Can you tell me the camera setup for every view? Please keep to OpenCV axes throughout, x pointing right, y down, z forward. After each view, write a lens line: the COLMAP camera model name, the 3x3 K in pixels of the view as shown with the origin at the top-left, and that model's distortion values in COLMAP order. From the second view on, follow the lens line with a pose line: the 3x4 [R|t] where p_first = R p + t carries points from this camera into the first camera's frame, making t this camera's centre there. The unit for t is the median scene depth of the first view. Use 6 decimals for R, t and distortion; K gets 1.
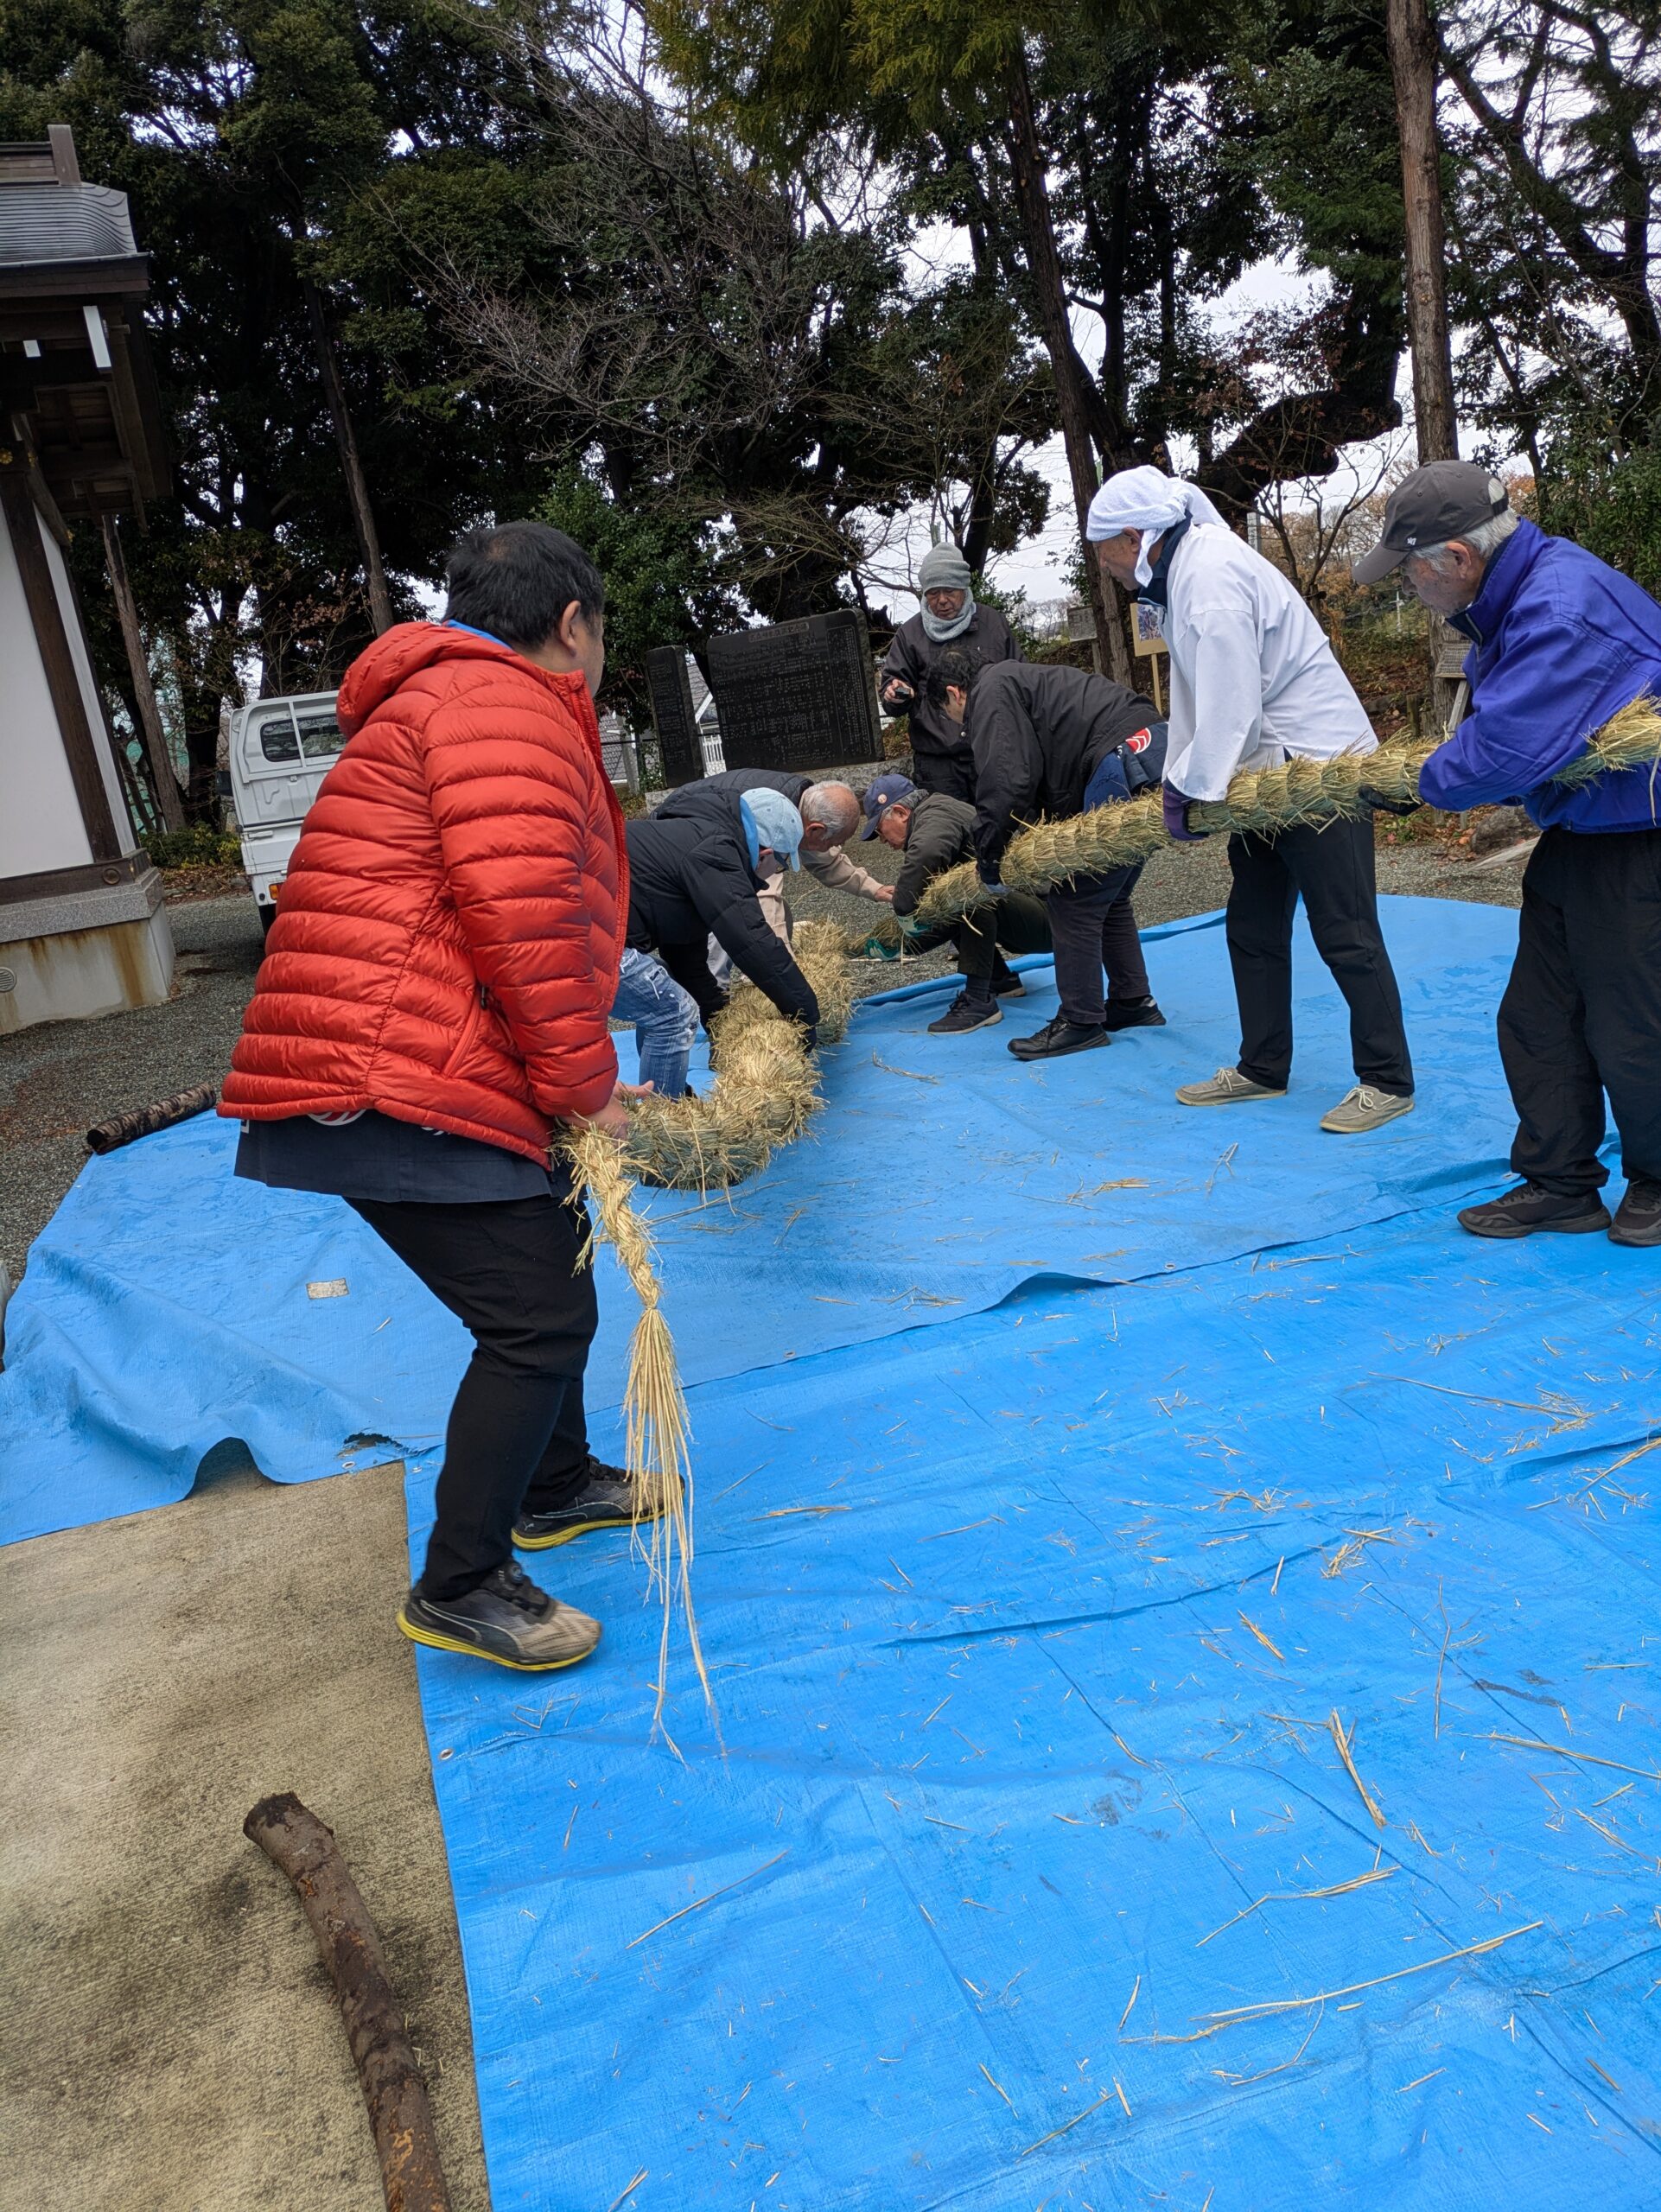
lens RADIAL K [[1700.4, 0, 833.9], [0, 1700.4, 1123.7], [0, 0, 1]] dist [0.066267, -0.070601]
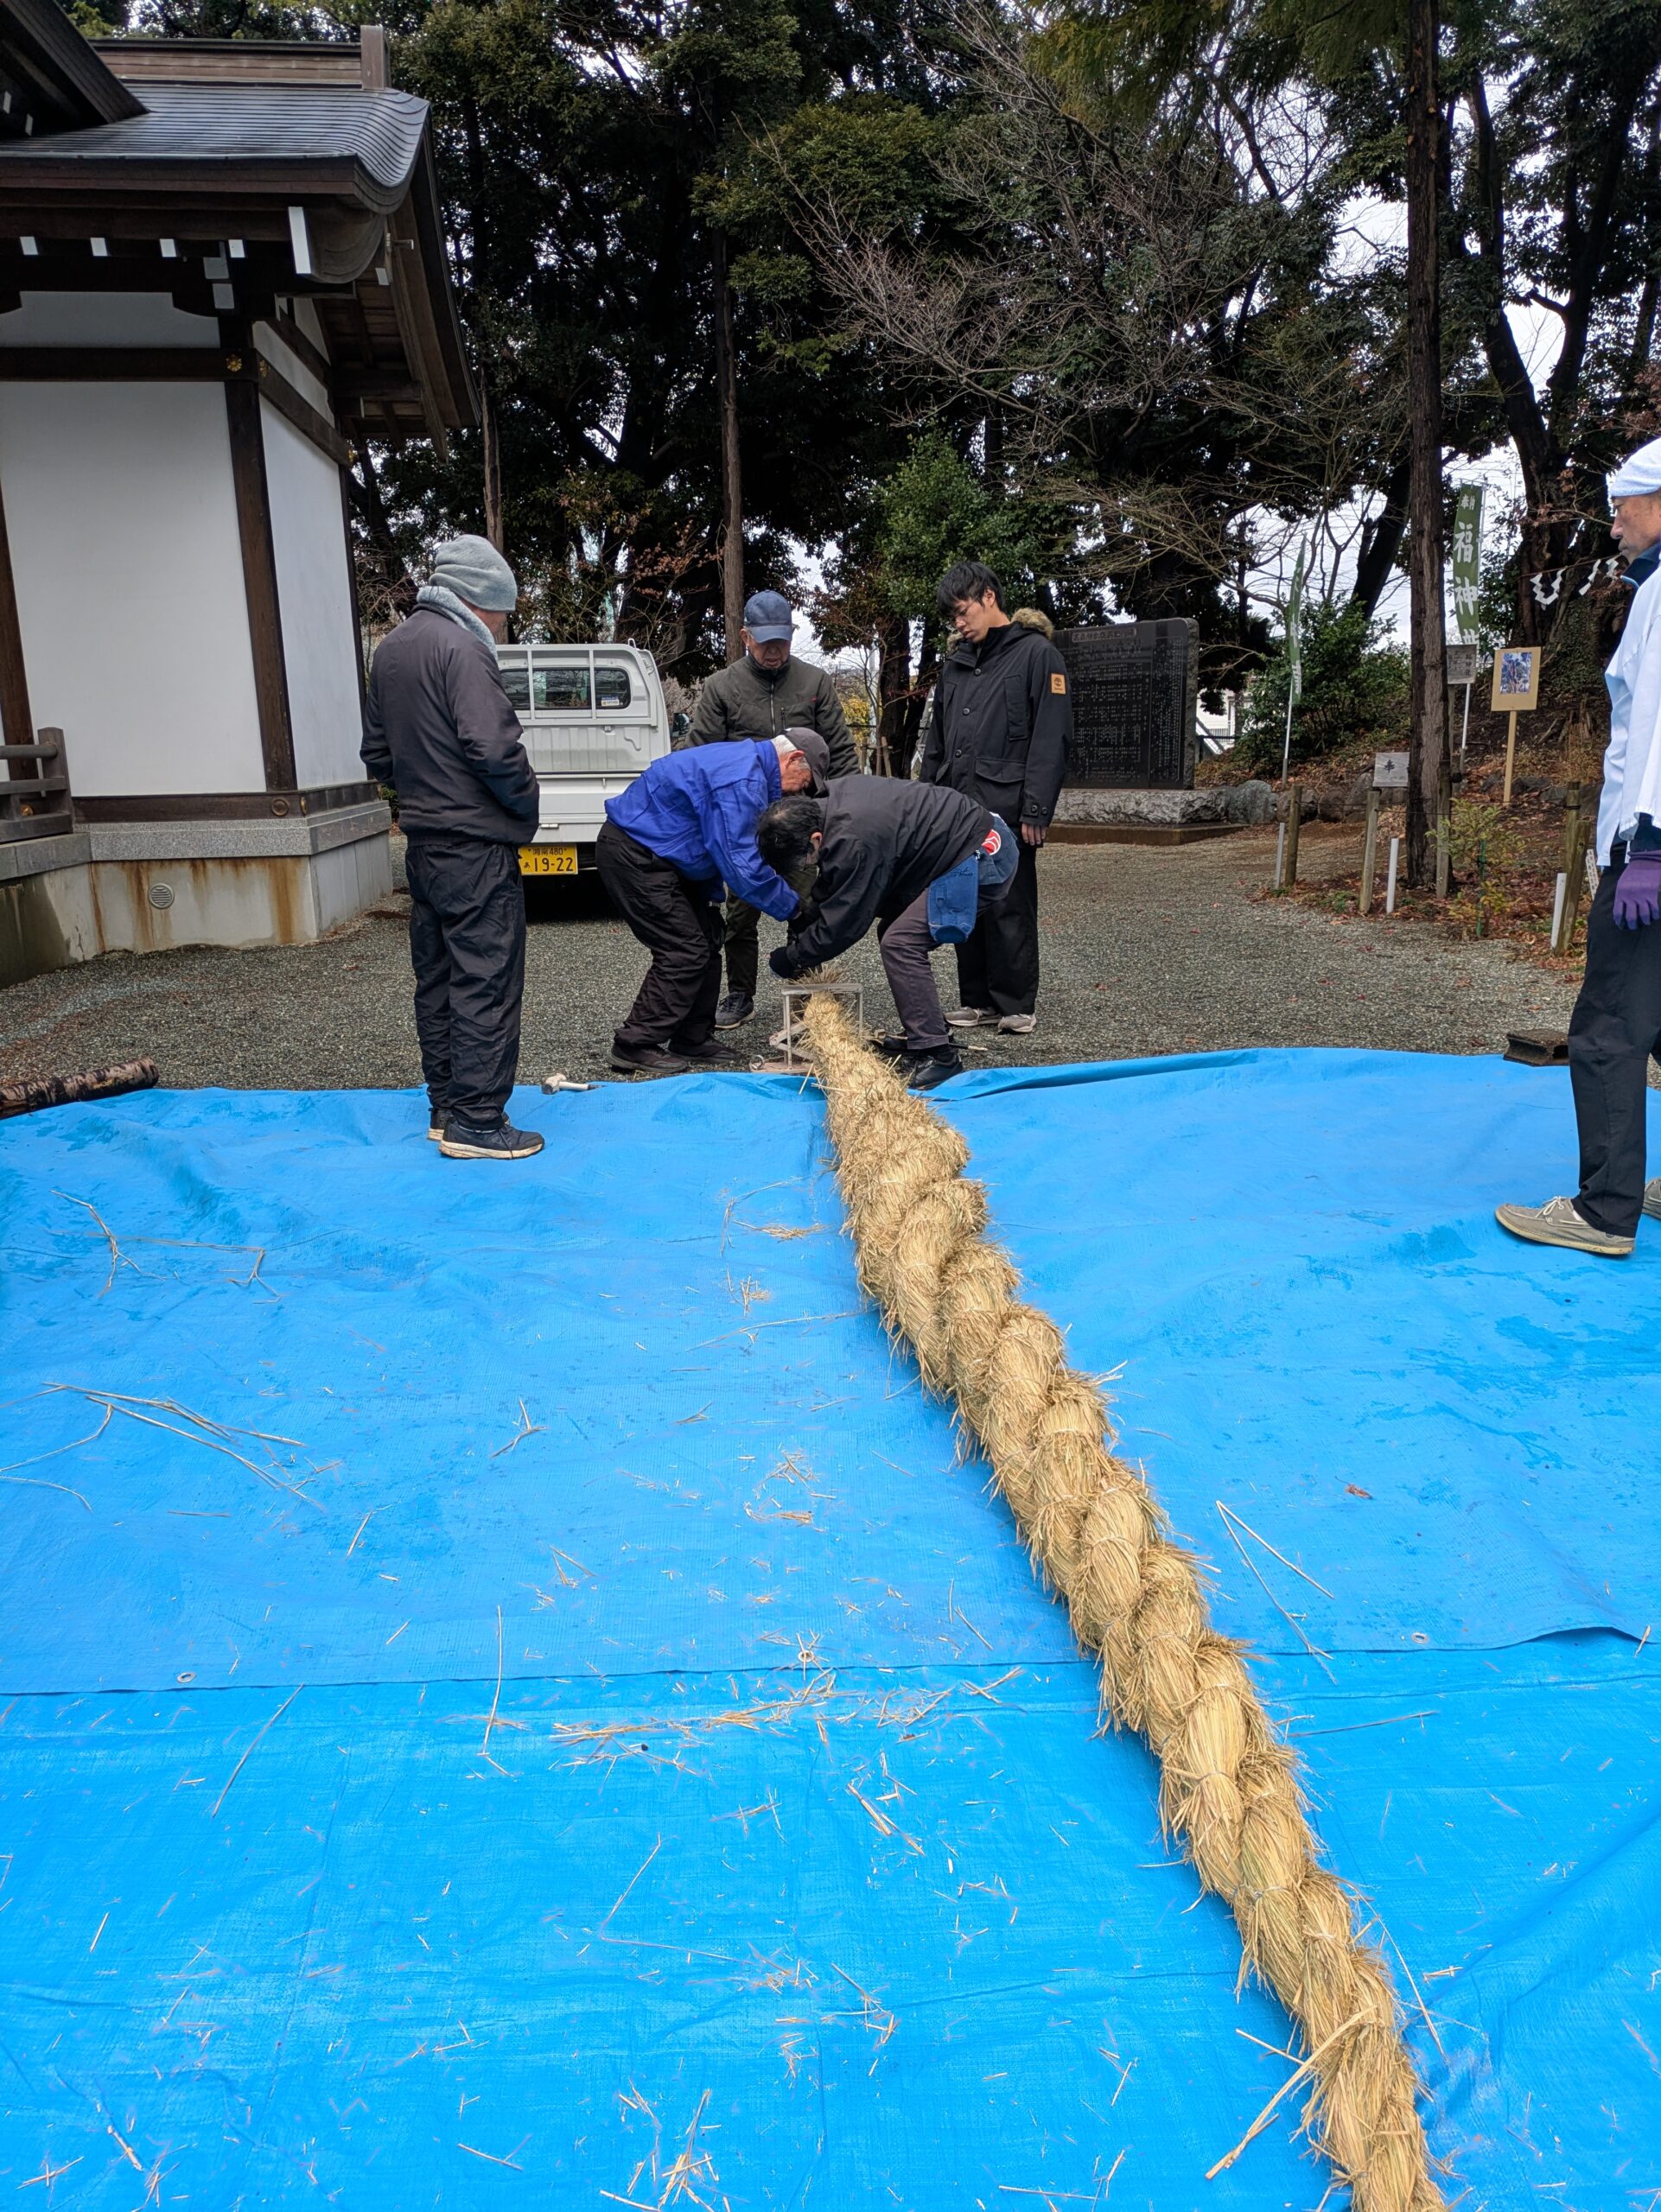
lens RADIAL K [[1700.4, 0, 833.9], [0, 1700.4, 1123.7], [0, 0, 1]] dist [0.066267, -0.070601]
pose [[0.958419, 0.181379, -0.220306, 0.071832], [-0.178995, 0.983364, 0.030911, -0.031575], [0.222247, 0.009808, 0.974941, 0.075280]]
